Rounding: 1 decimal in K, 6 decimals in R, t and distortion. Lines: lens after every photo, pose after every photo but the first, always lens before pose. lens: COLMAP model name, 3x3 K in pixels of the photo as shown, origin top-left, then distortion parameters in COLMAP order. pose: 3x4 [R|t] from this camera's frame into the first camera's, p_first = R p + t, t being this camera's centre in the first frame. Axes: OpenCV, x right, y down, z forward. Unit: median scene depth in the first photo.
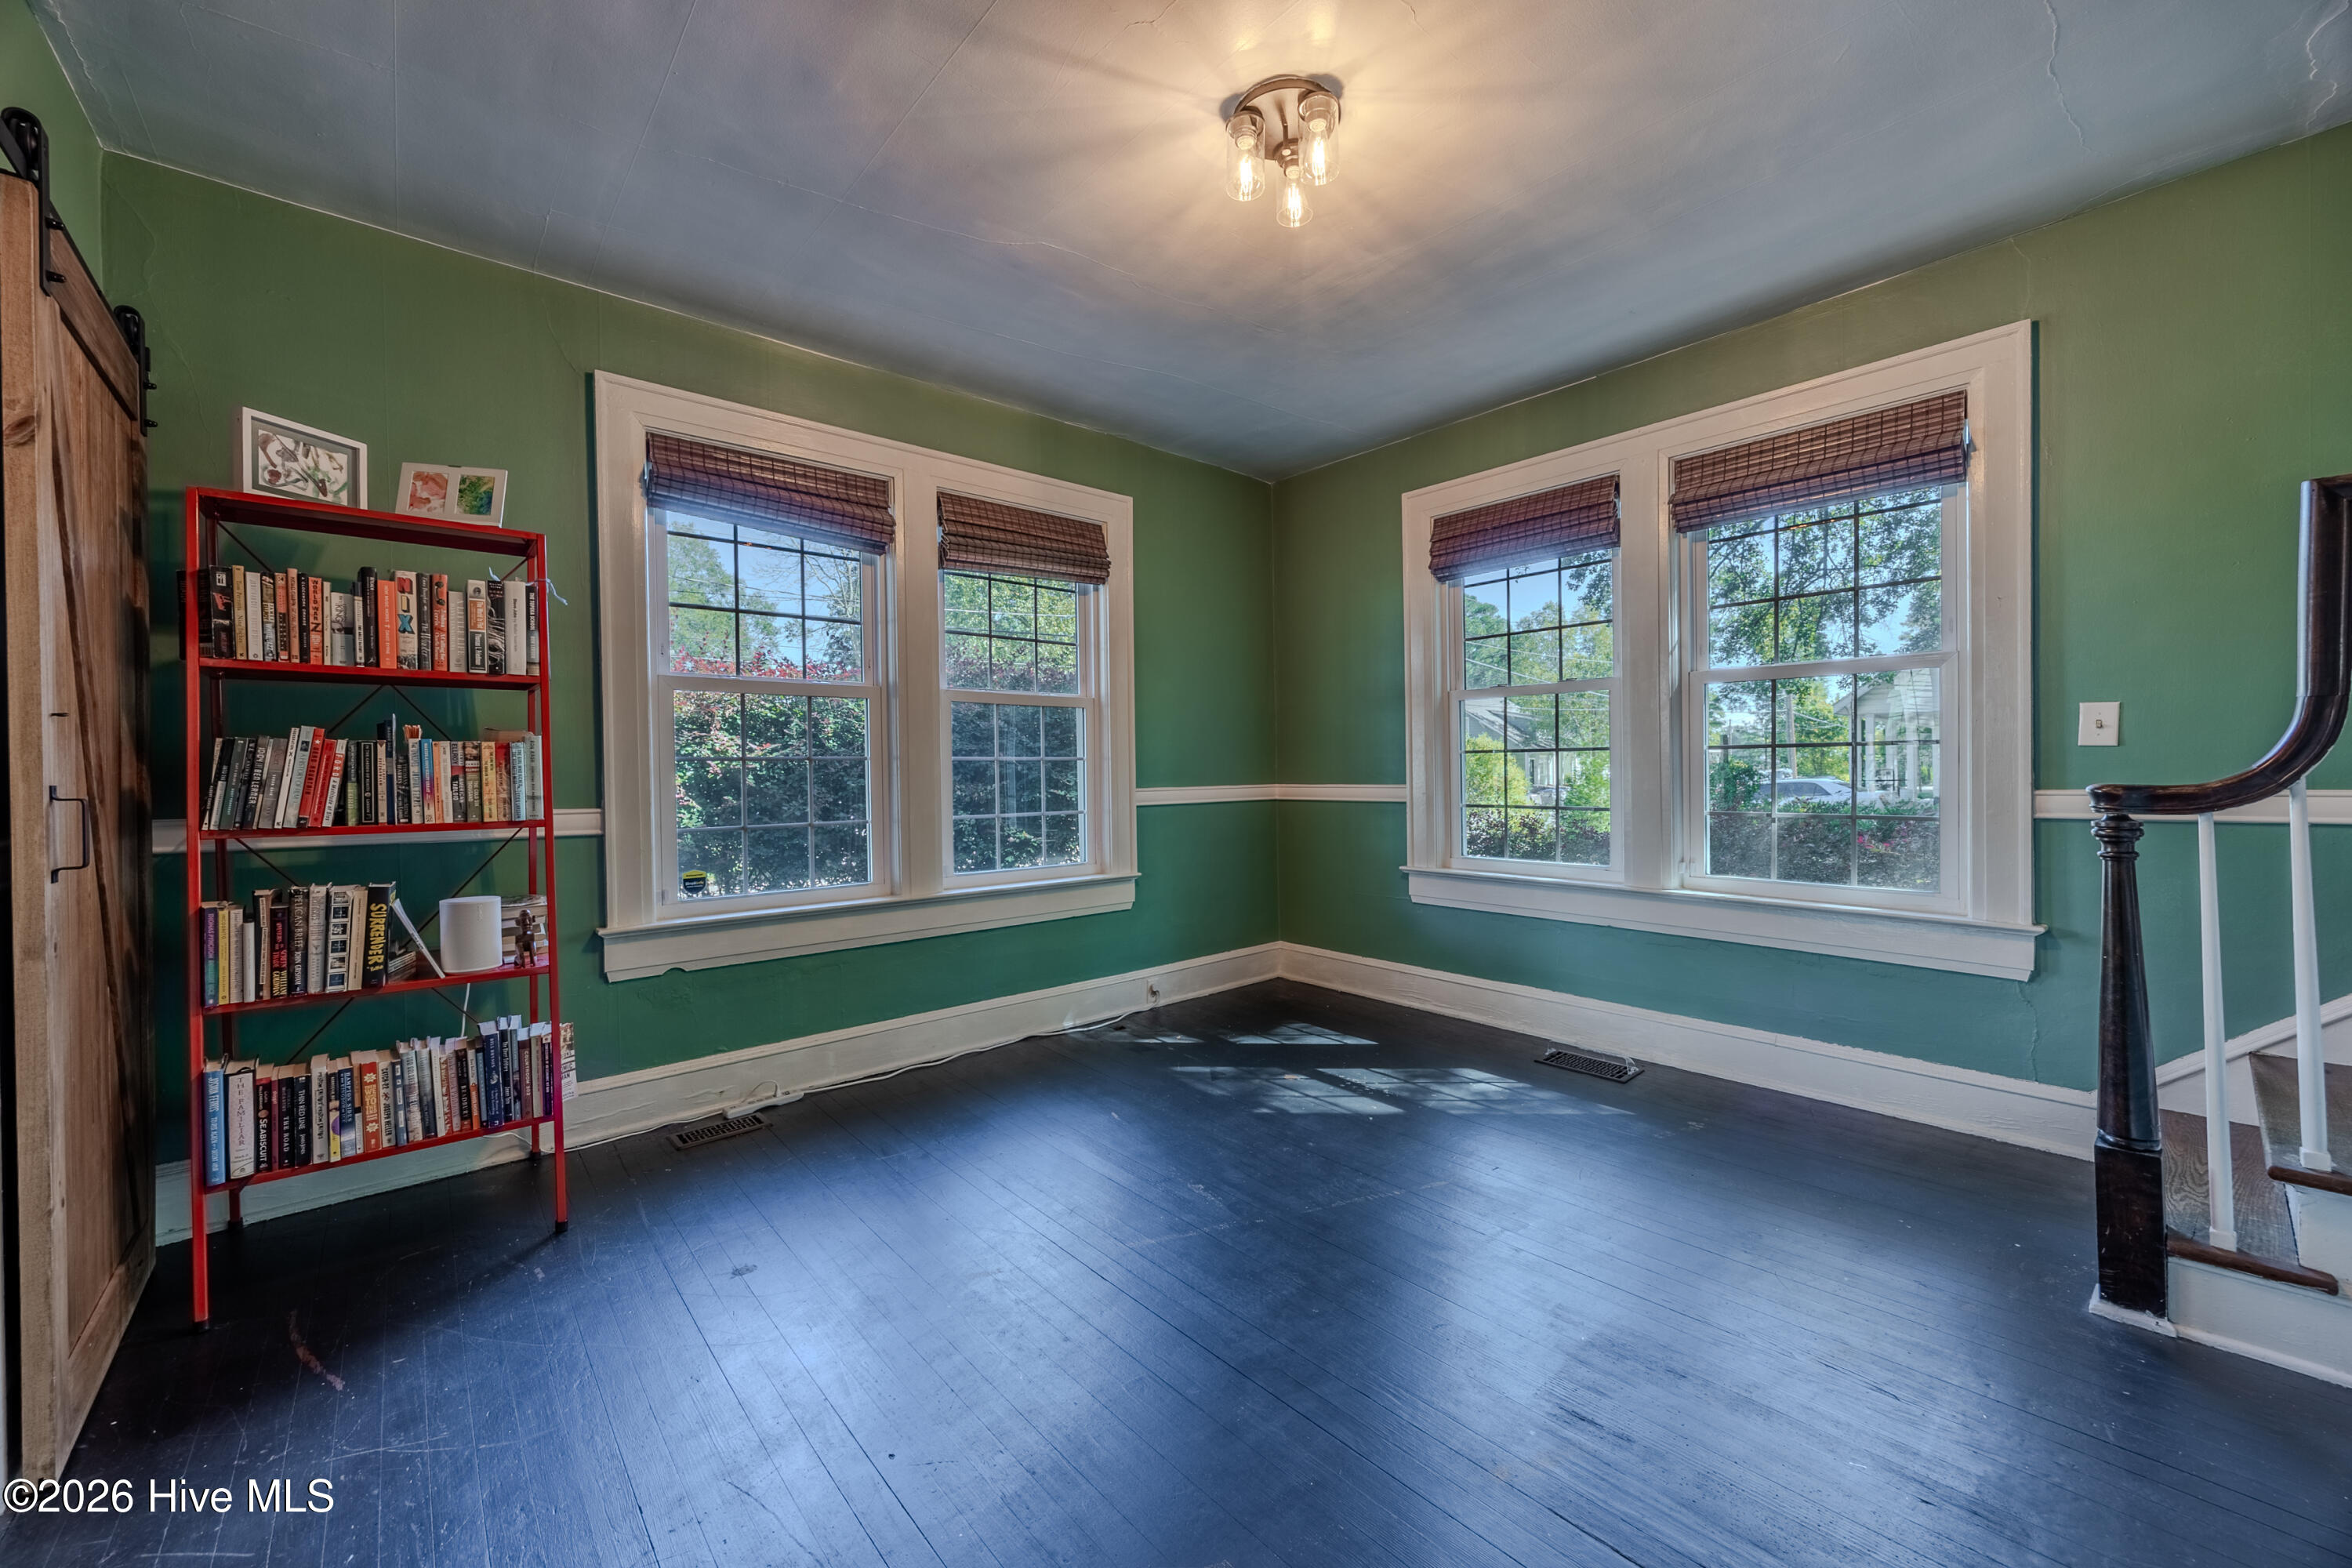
lens RADIAL K [[901.6, 0, 1167.1], [0, 901.6, 790.3], [0, 0, 1]] dist [-0.000376, -0.000168]
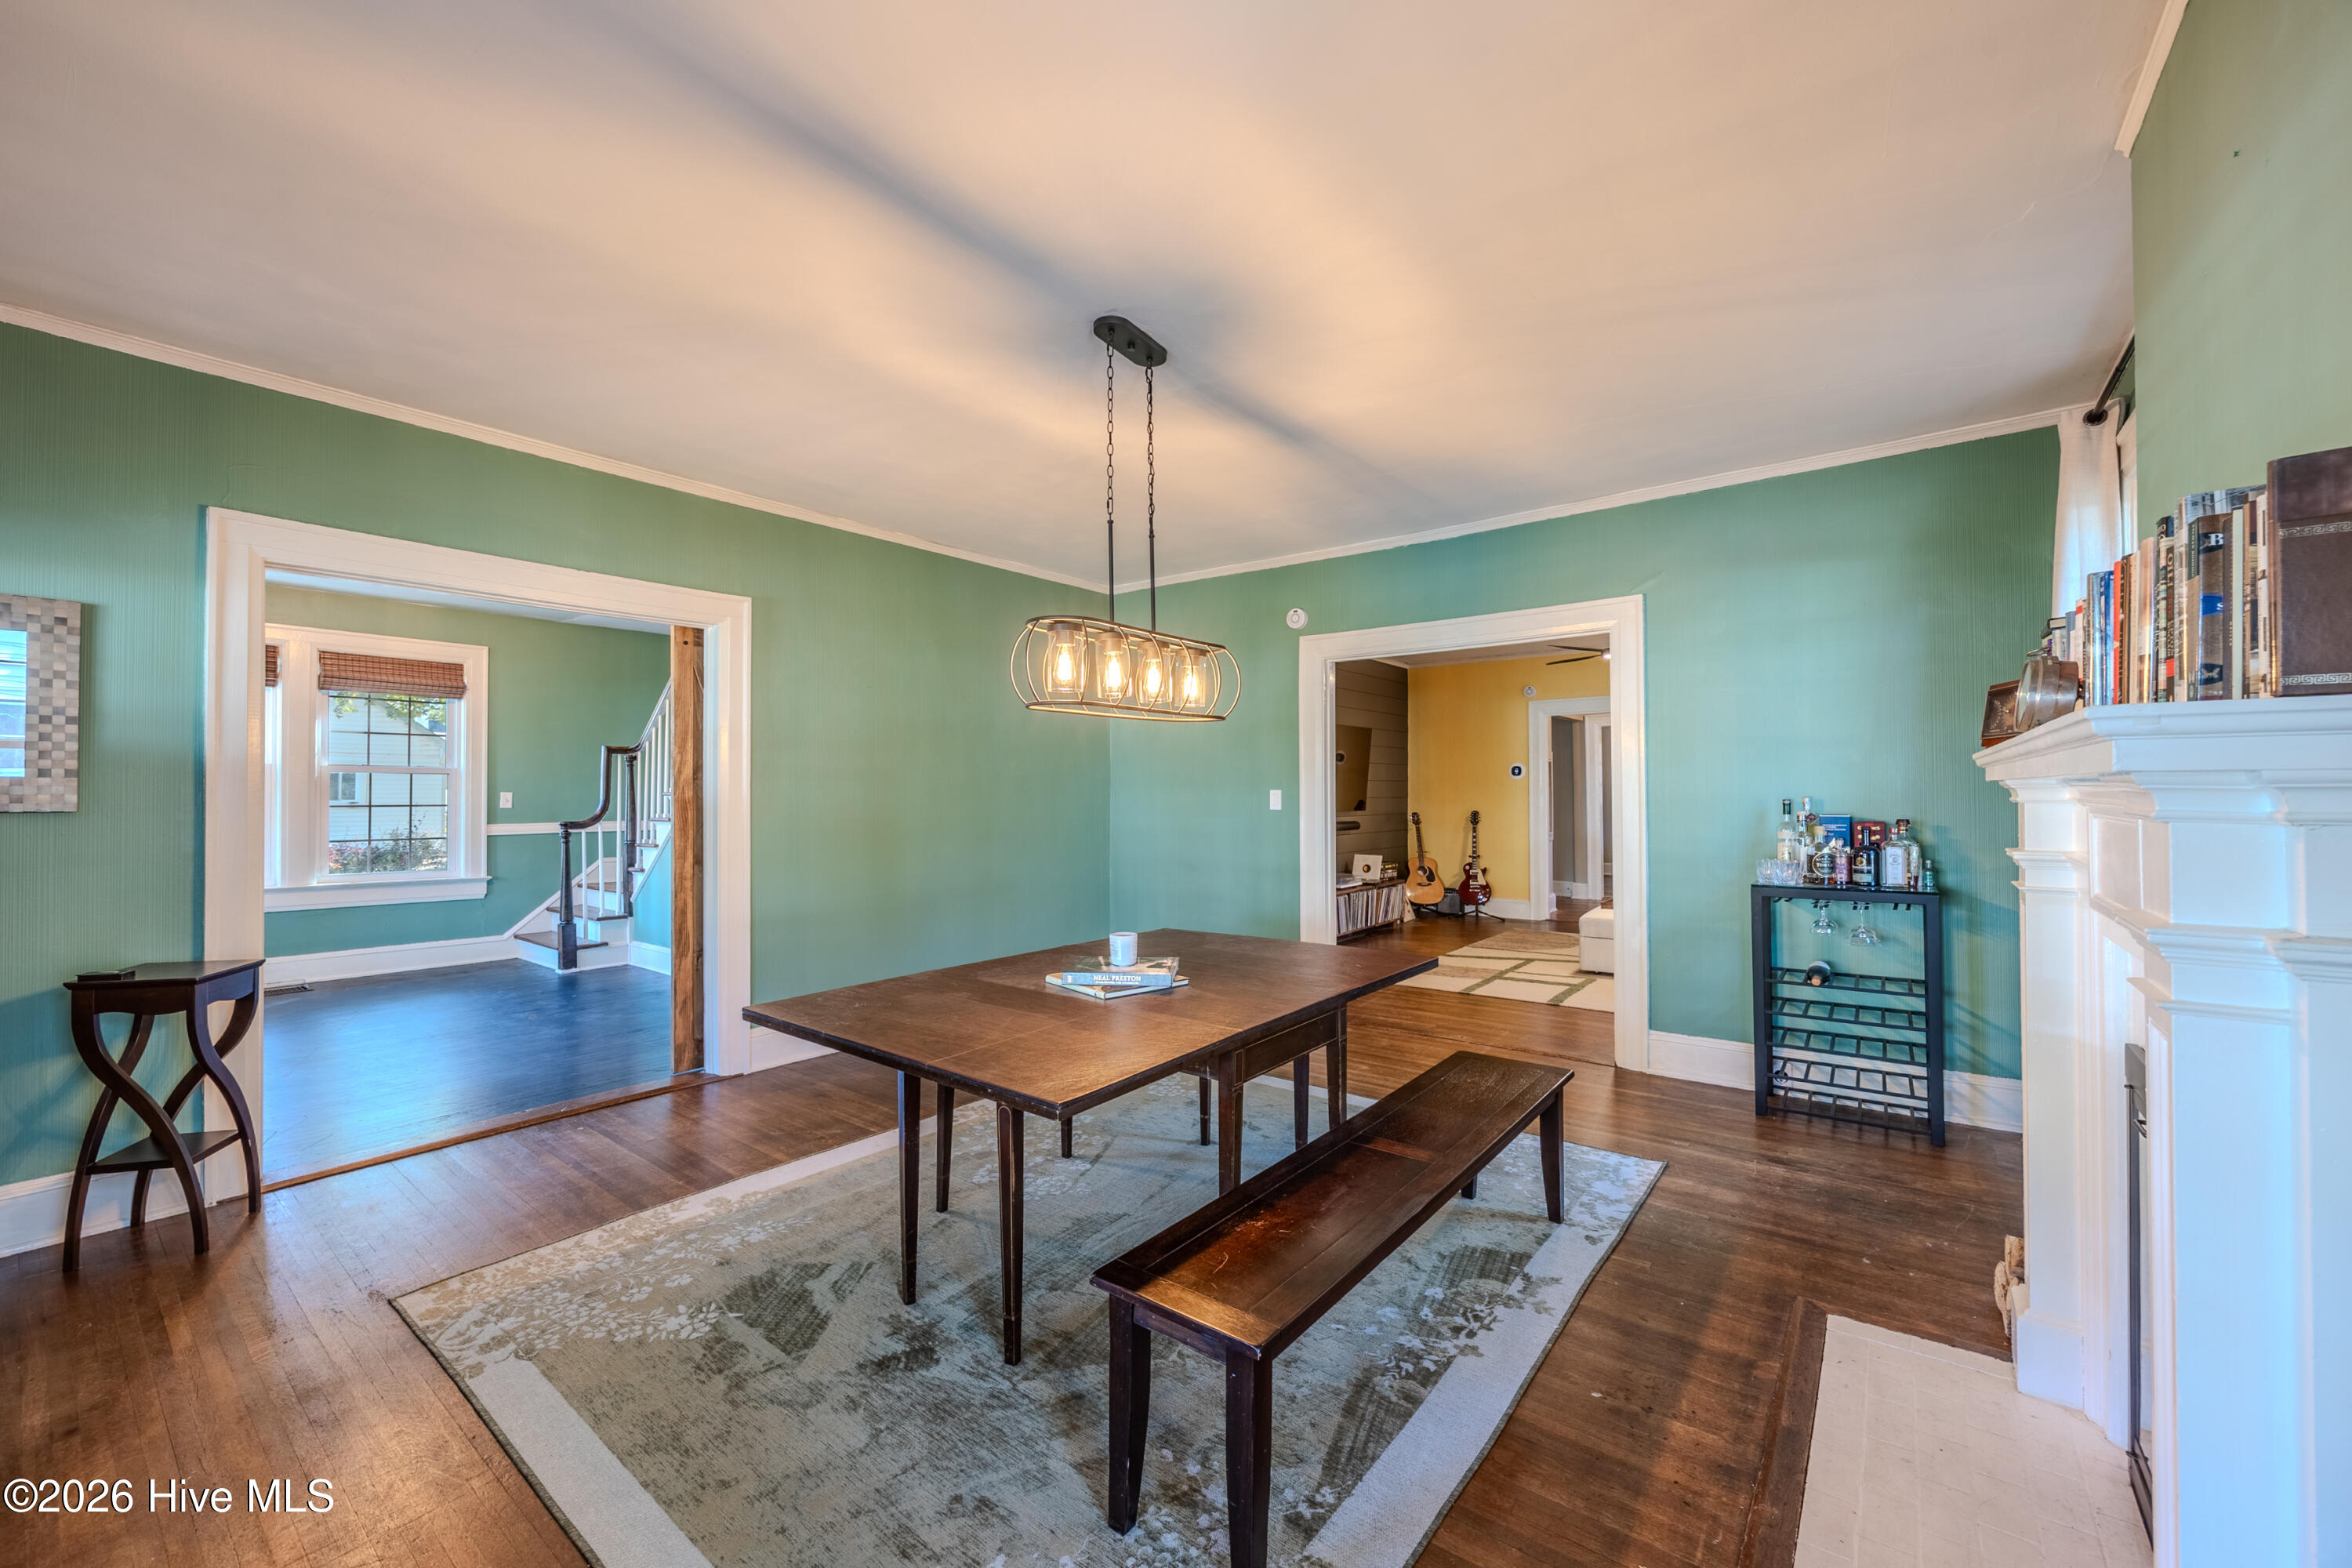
lens RADIAL K [[901.6, 0, 1167.1], [0, 901.6, 790.3], [0, 0, 1]] dist [-0.000376, -0.000168]
pose [[-0.181616, 0.022326, 0.983116, -2.809726], [0.023152, 0.999562, -0.018422, -0.008990], [-0.983097, 0.019415, -0.182054, -0.662329]]
